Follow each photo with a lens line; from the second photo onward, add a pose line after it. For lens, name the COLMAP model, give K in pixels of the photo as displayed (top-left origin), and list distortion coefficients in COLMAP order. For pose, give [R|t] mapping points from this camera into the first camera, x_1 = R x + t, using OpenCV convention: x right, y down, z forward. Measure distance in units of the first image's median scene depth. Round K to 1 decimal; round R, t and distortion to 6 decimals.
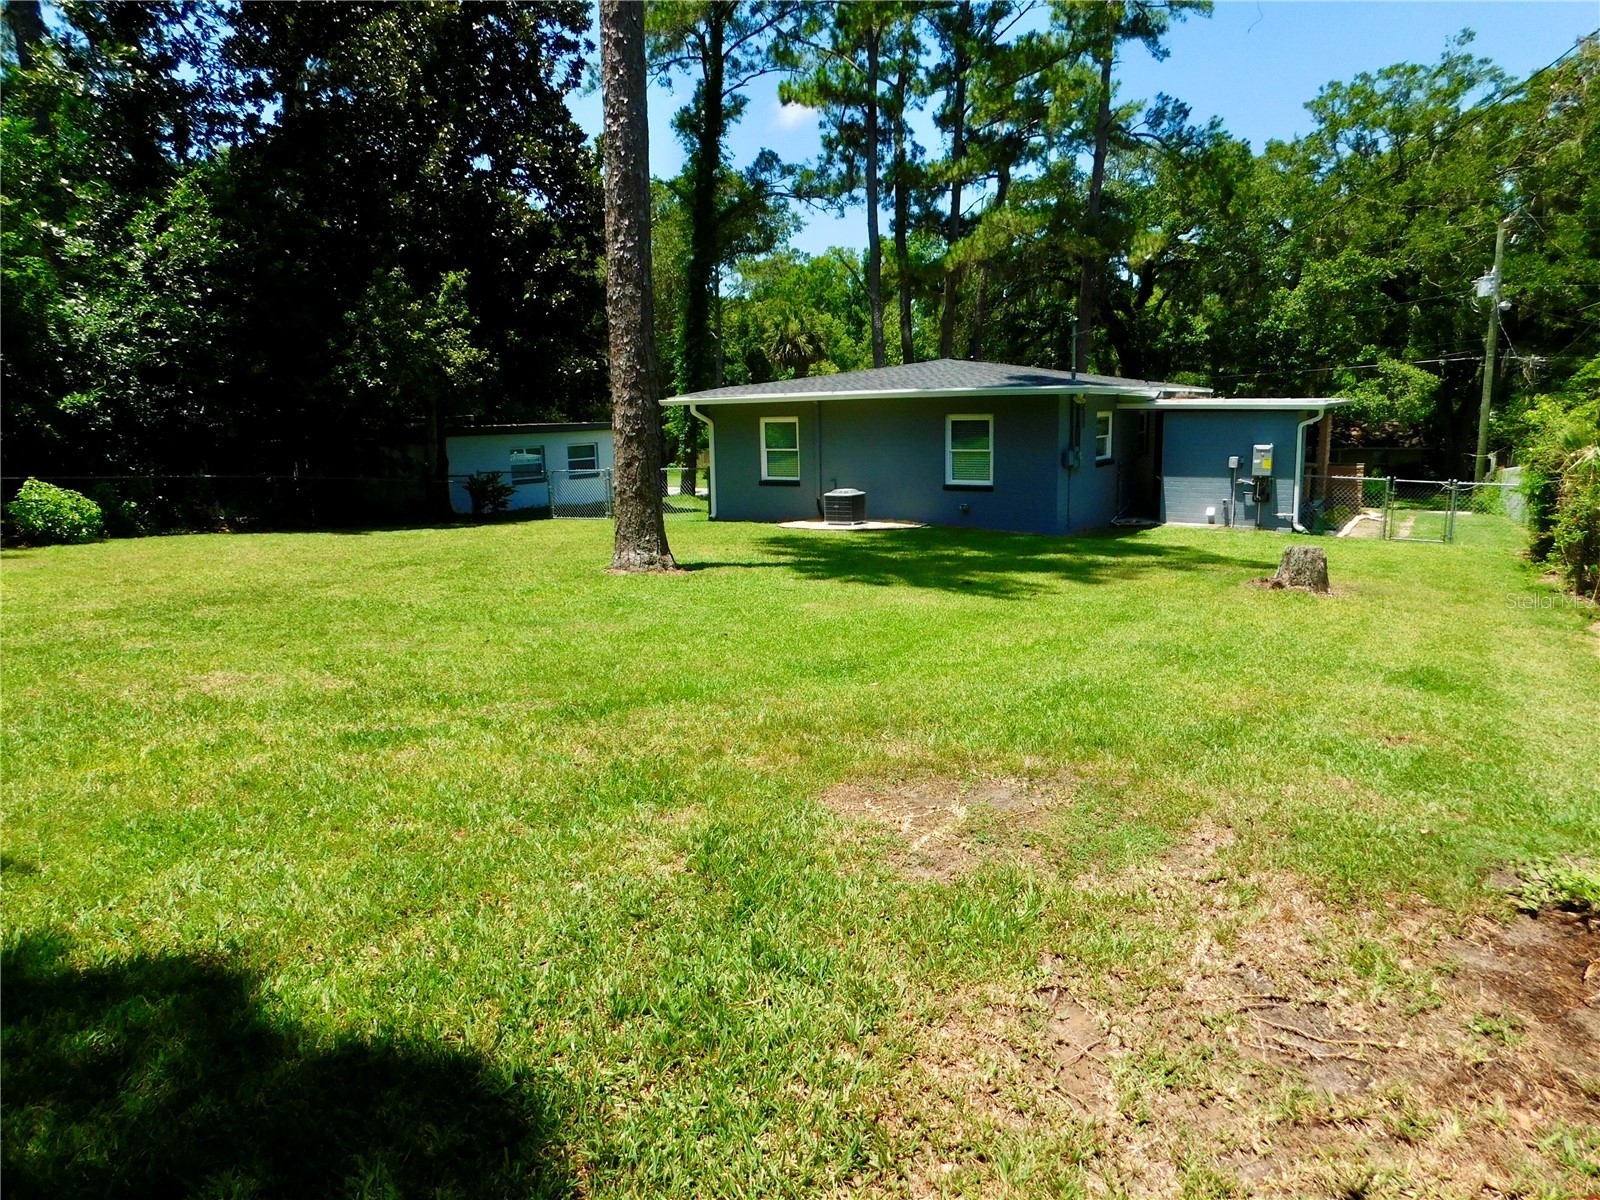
lens RADIAL K [[1068.6, 0, 800.0], [0, 1068.6, 600.0], [0, 0, 1]] dist [-0.076264, 0.072490]
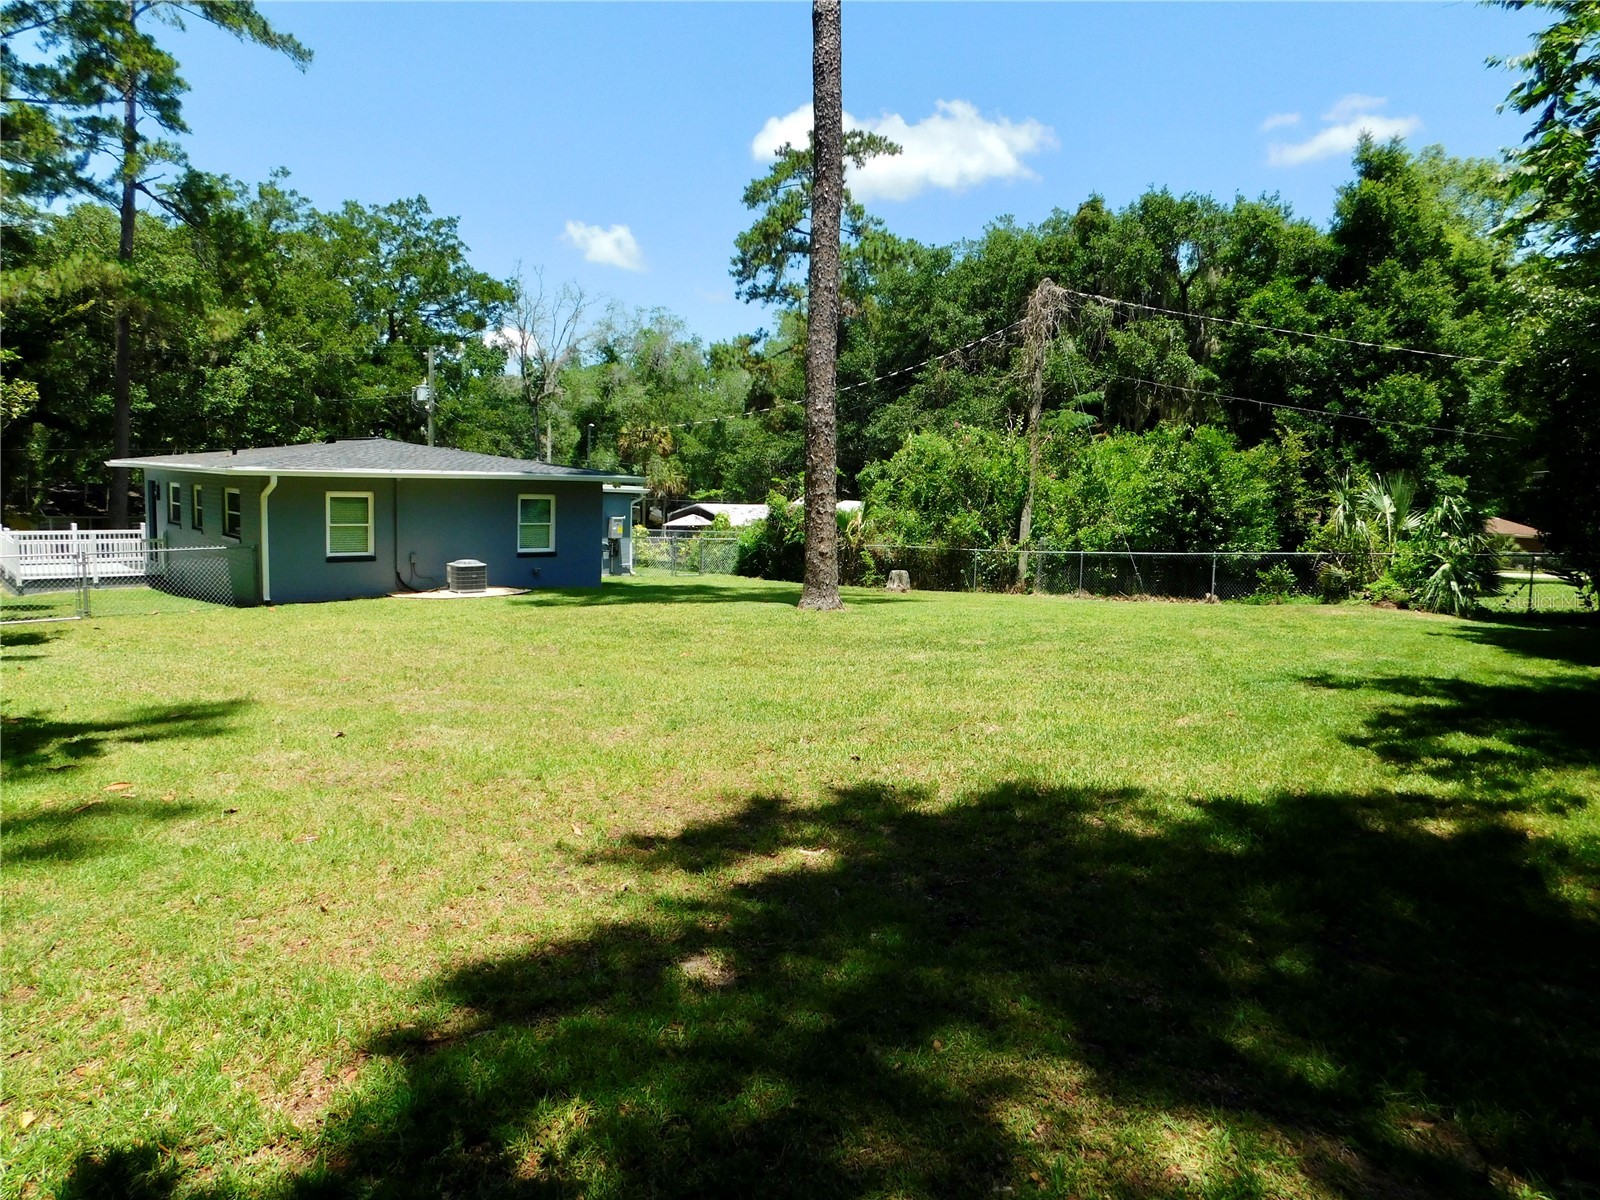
lens RADIAL K [[1068.6, 0, 800.0], [0, 1068.6, 600.0], [0, 0, 1]] dist [-0.076264, 0.072490]
pose [[0.290959, -0.075446, 0.953756, -0.844718], [0.132382, 0.990472, 0.037965, -0.055776], [-0.947532, 0.115214, 0.298174, 0.333610]]
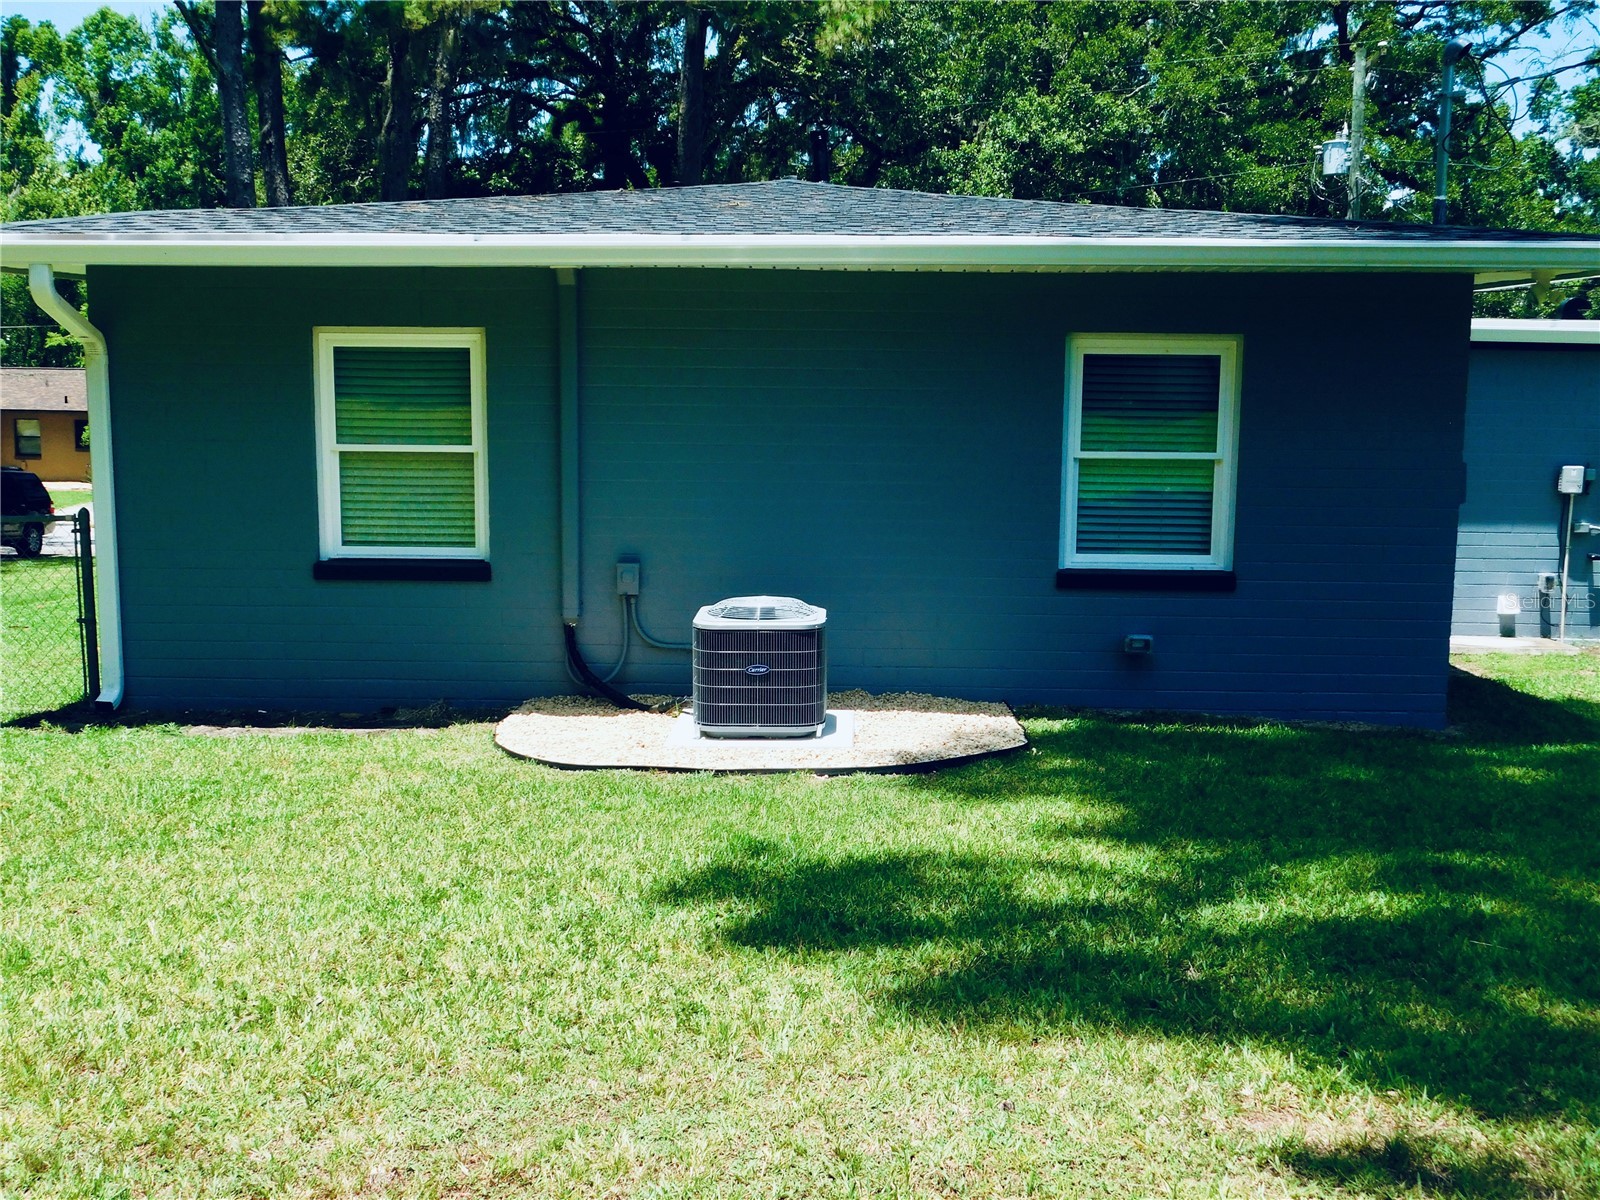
lens RADIAL K [[1690.0, 0, 800.0], [0, 1690.0, 600.0], [0, 0, 1]] dist [0.009292, -0.014224]
pose [[0.866739, -0.043422, 0.496869, -0.149756], [0.061947, 0.997861, -0.020856, -0.088689], [-0.494900, 0.048857, 0.867575, 0.588340]]
